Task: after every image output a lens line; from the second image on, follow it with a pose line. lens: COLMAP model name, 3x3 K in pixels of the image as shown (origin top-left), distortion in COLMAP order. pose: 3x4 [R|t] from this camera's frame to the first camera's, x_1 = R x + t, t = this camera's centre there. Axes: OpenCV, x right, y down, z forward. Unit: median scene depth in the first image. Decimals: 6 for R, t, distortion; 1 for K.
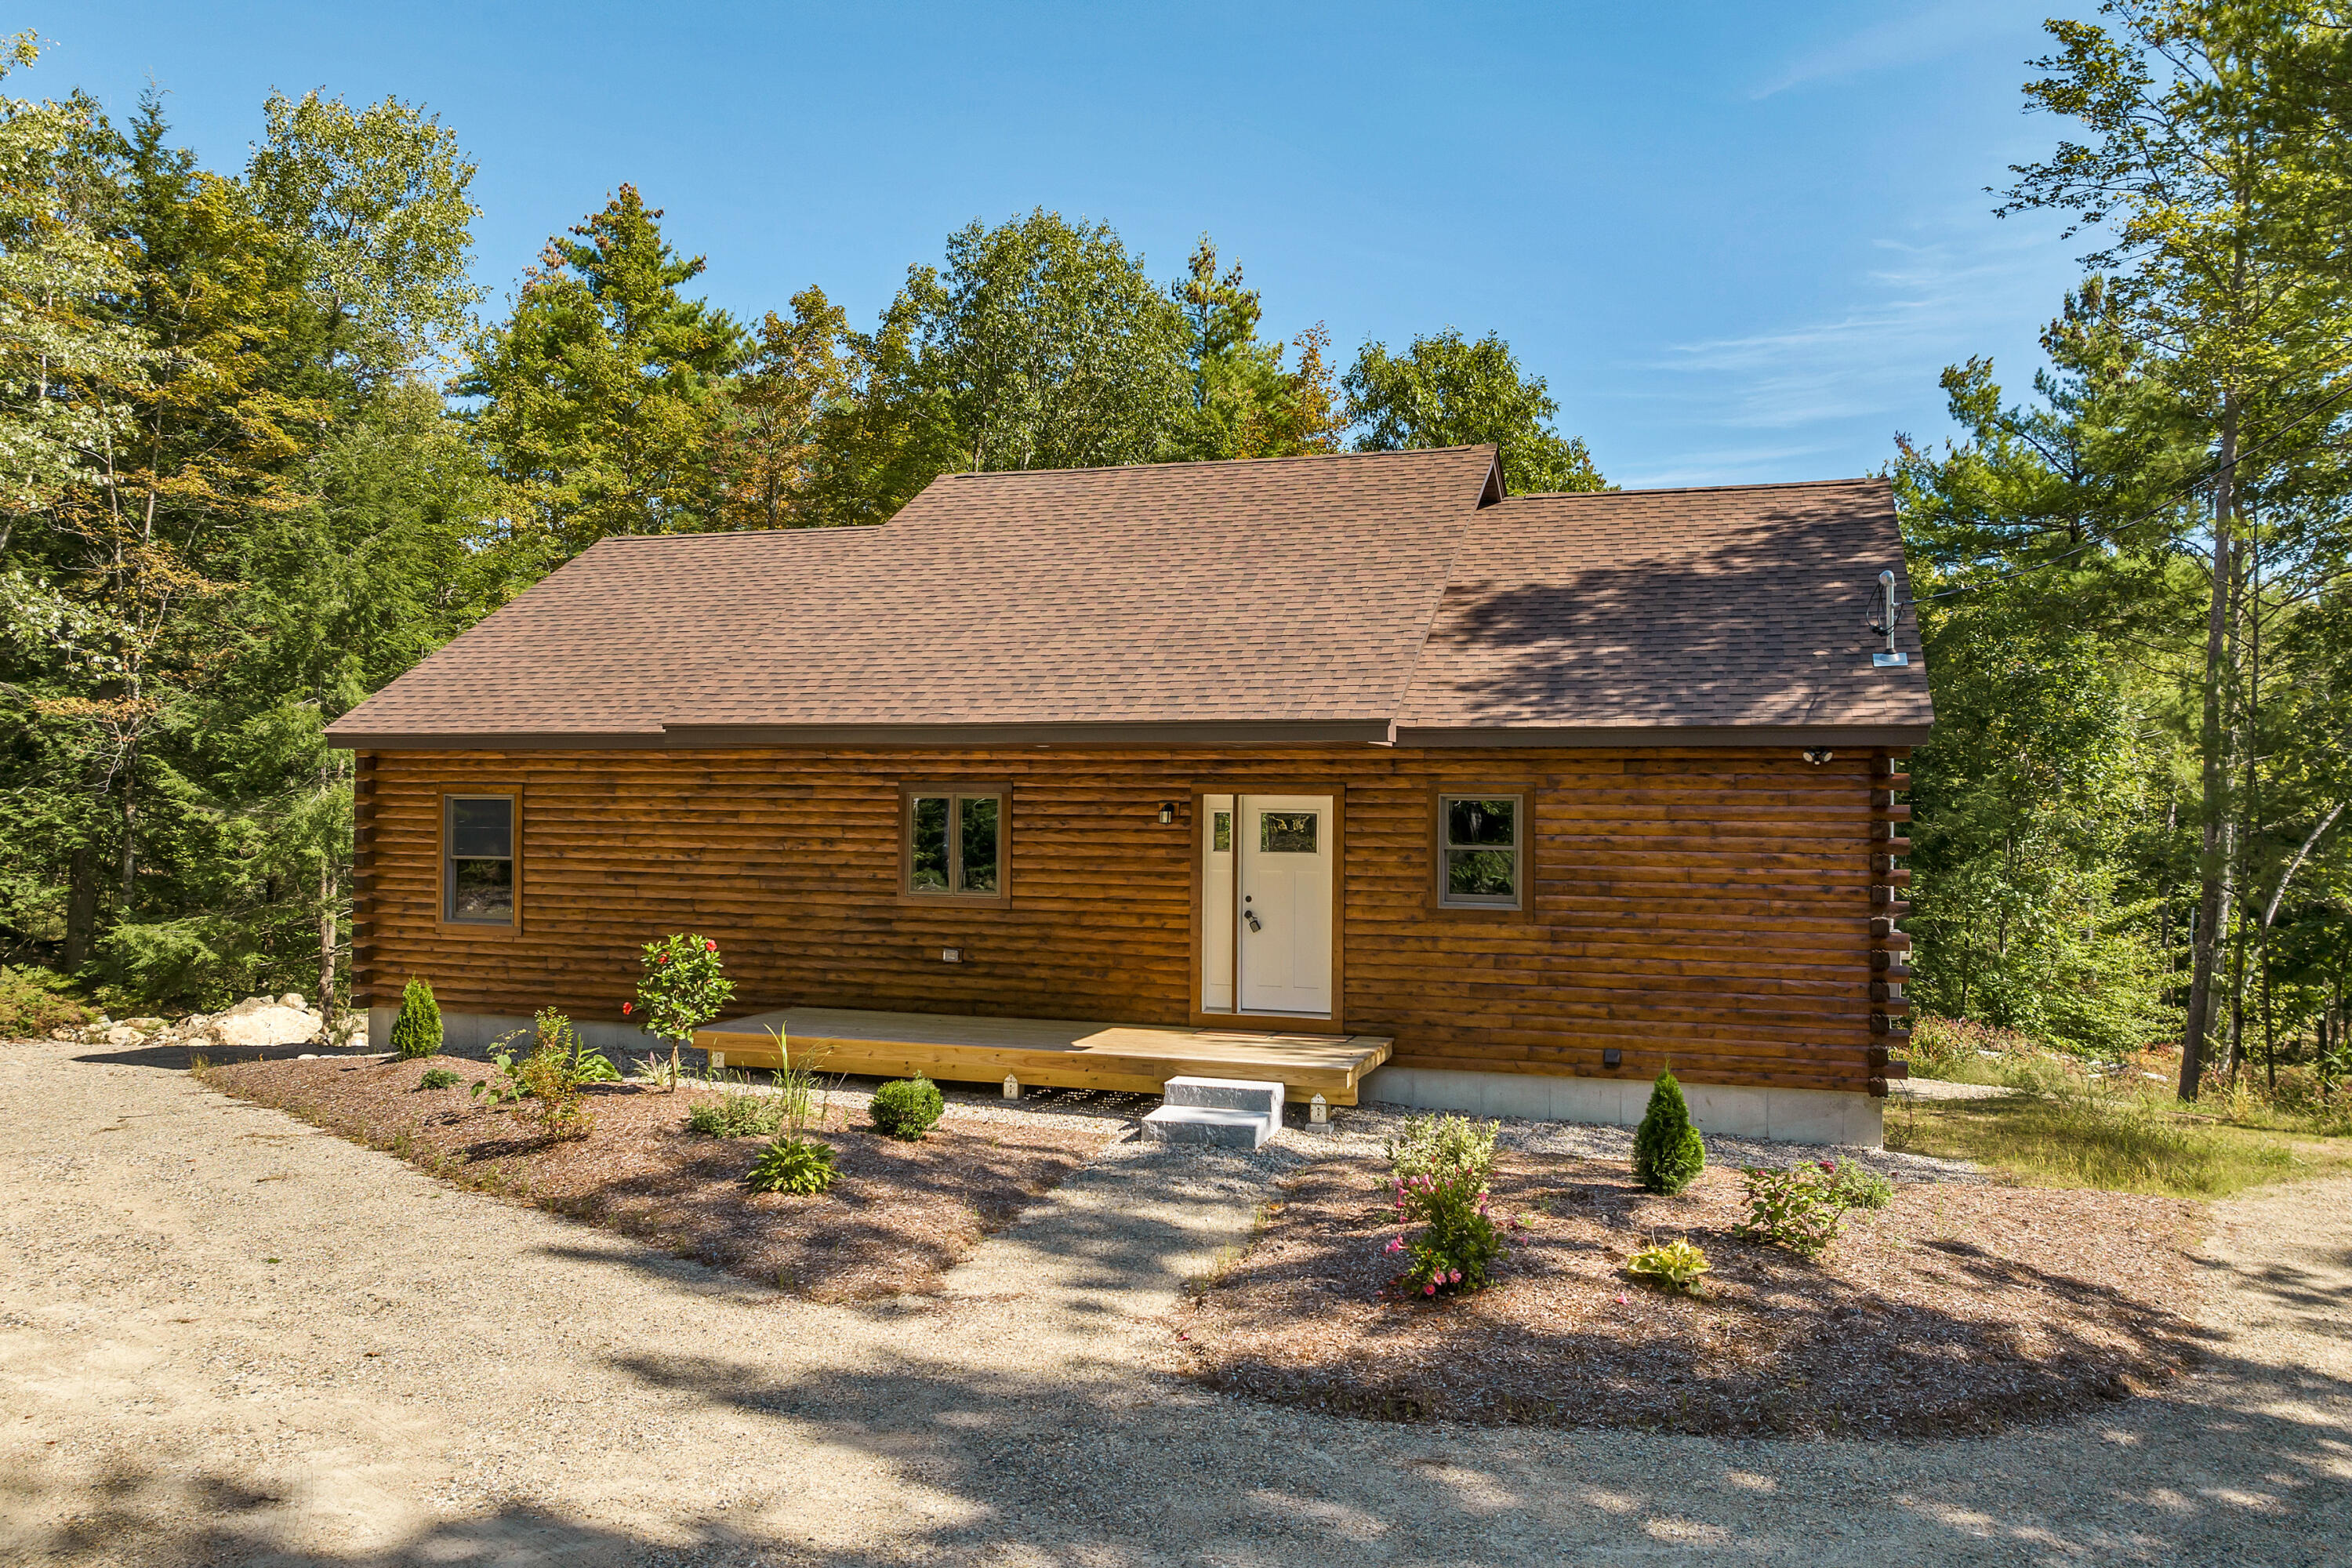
lens RADIAL K [[1719.3, 0, 1173.5], [0, 1719.3, 779.6], [0, 0, 1]] dist [-0.037272, 0.004340]
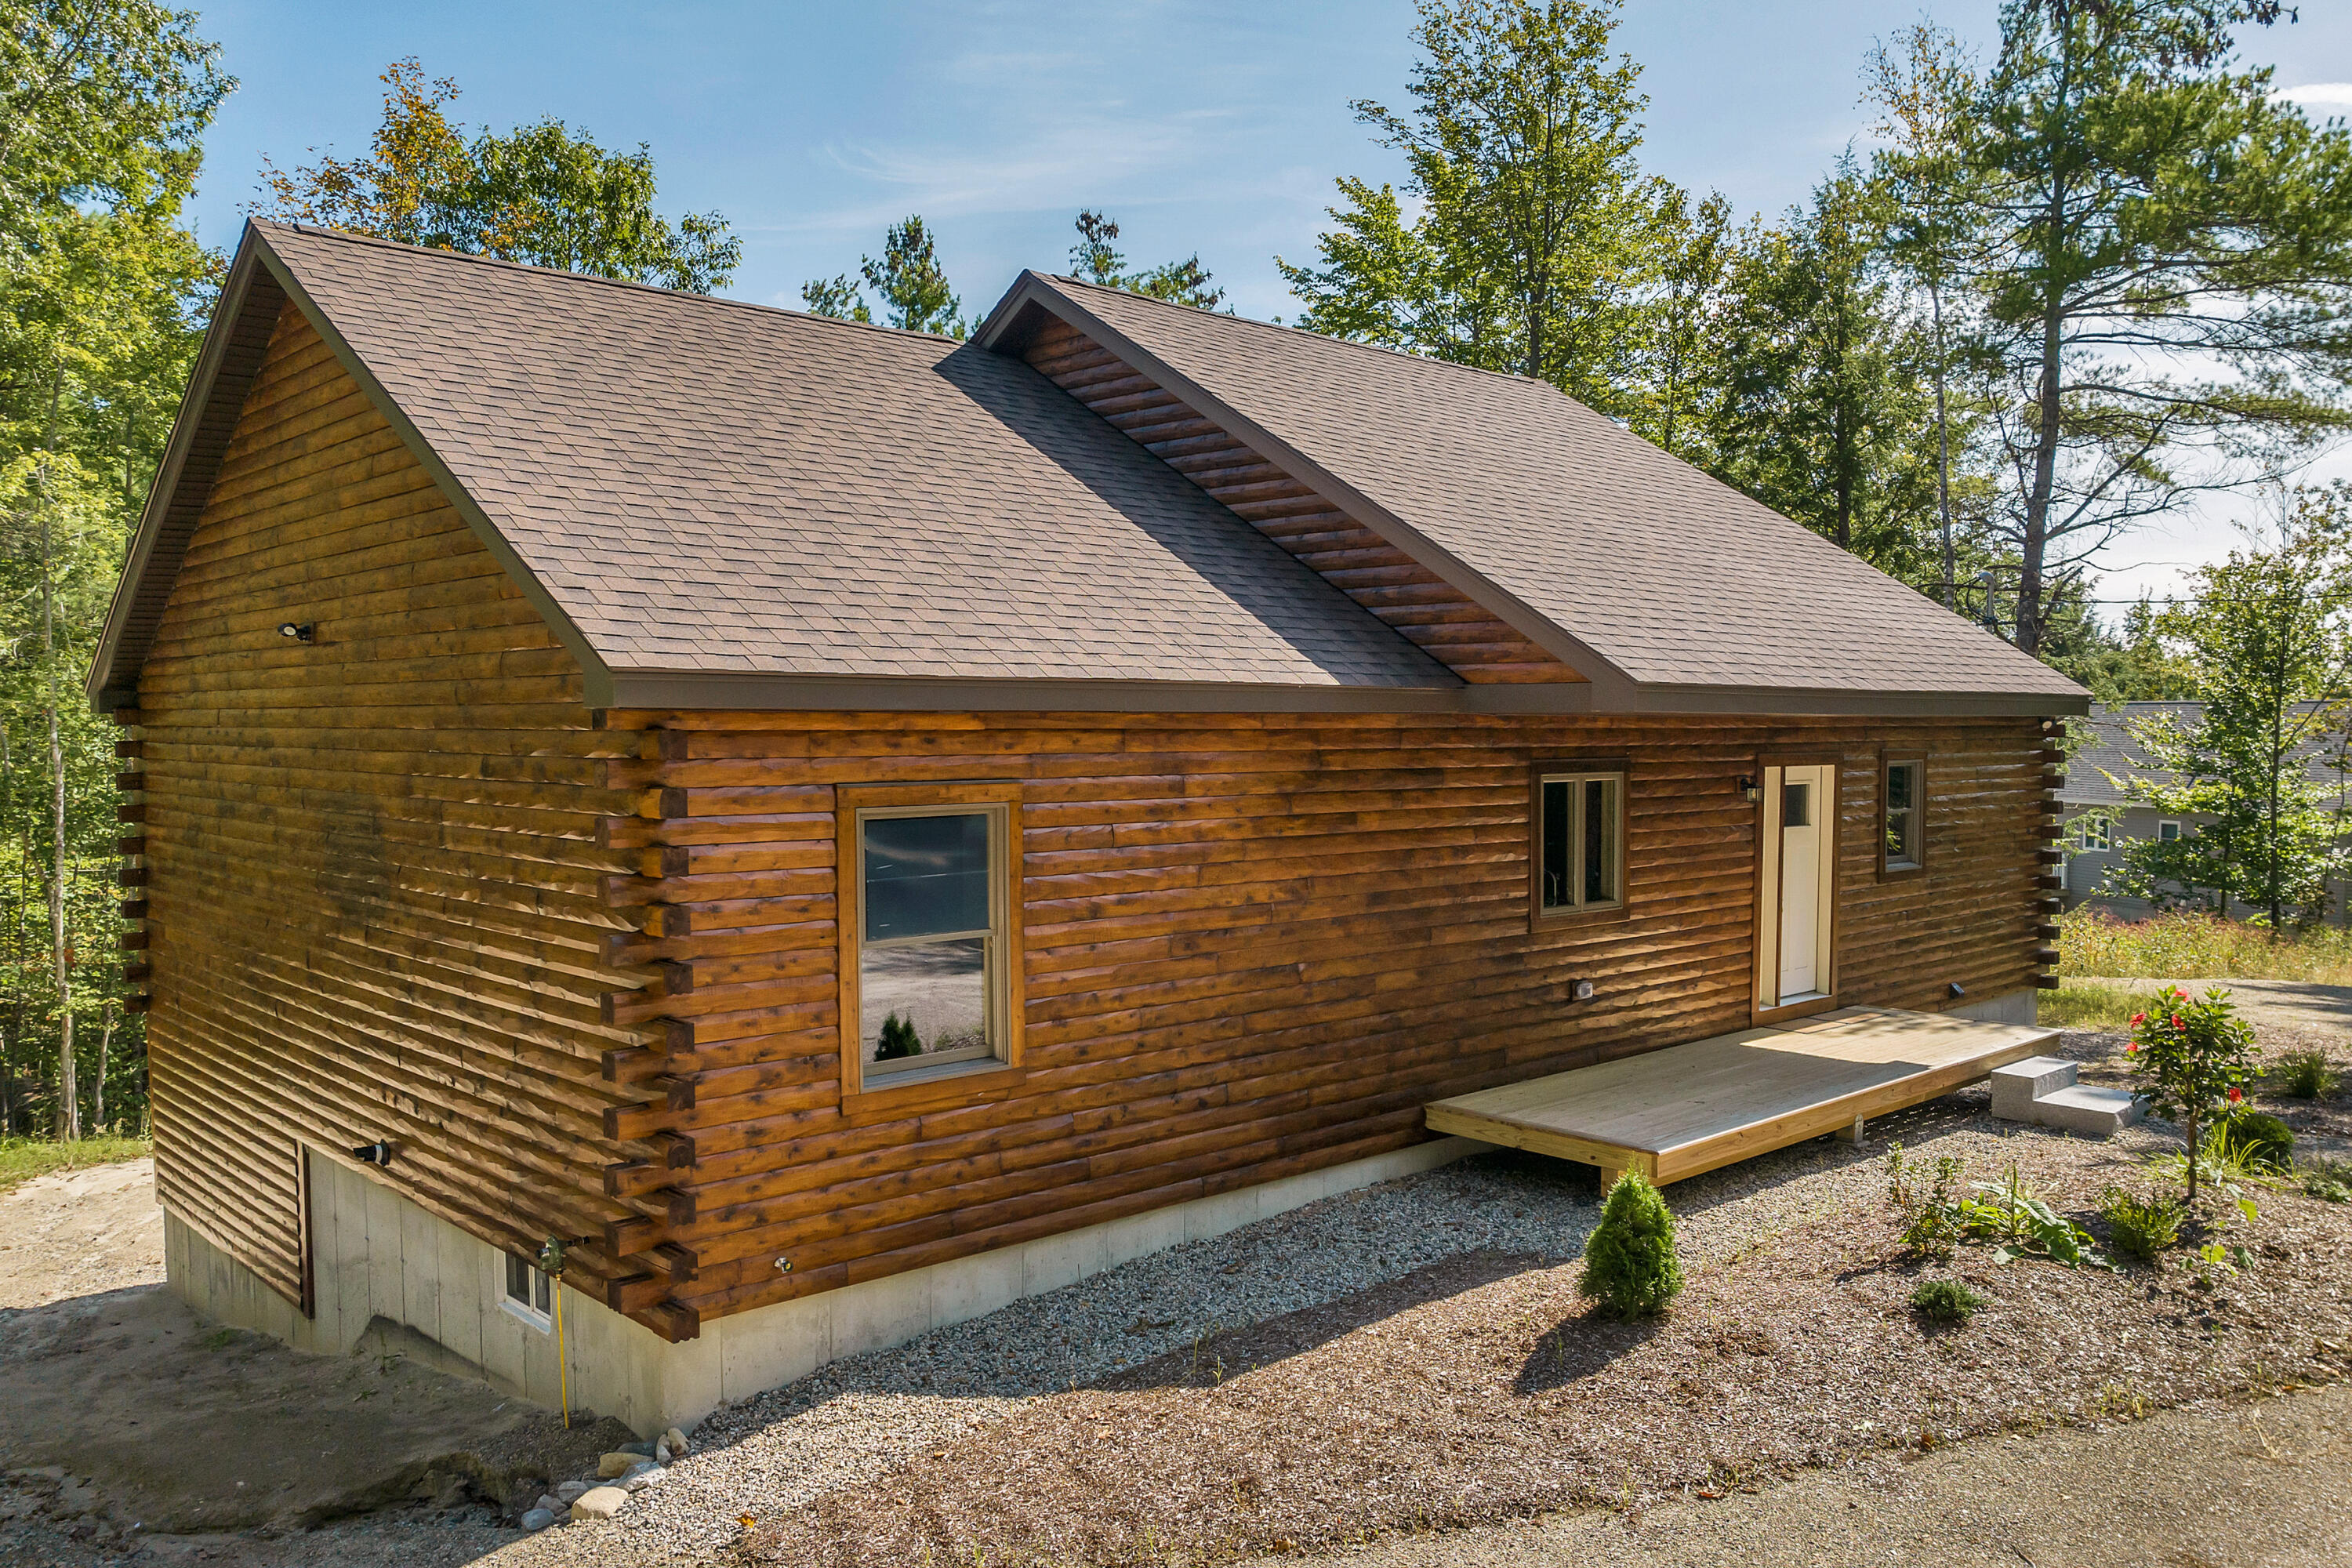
lens RADIAL K [[1719.3, 0, 1175.7], [0, 1719.3, 788.4], [0, 0, 1]] dist [-0.037272, 0.004340]
pose [[0.484245, -0.033543, 0.874289, -0.836959], [0.005215, 0.999358, 0.035453, -0.013194], [-0.874917, -0.012609, 0.484109, 0.760562]]
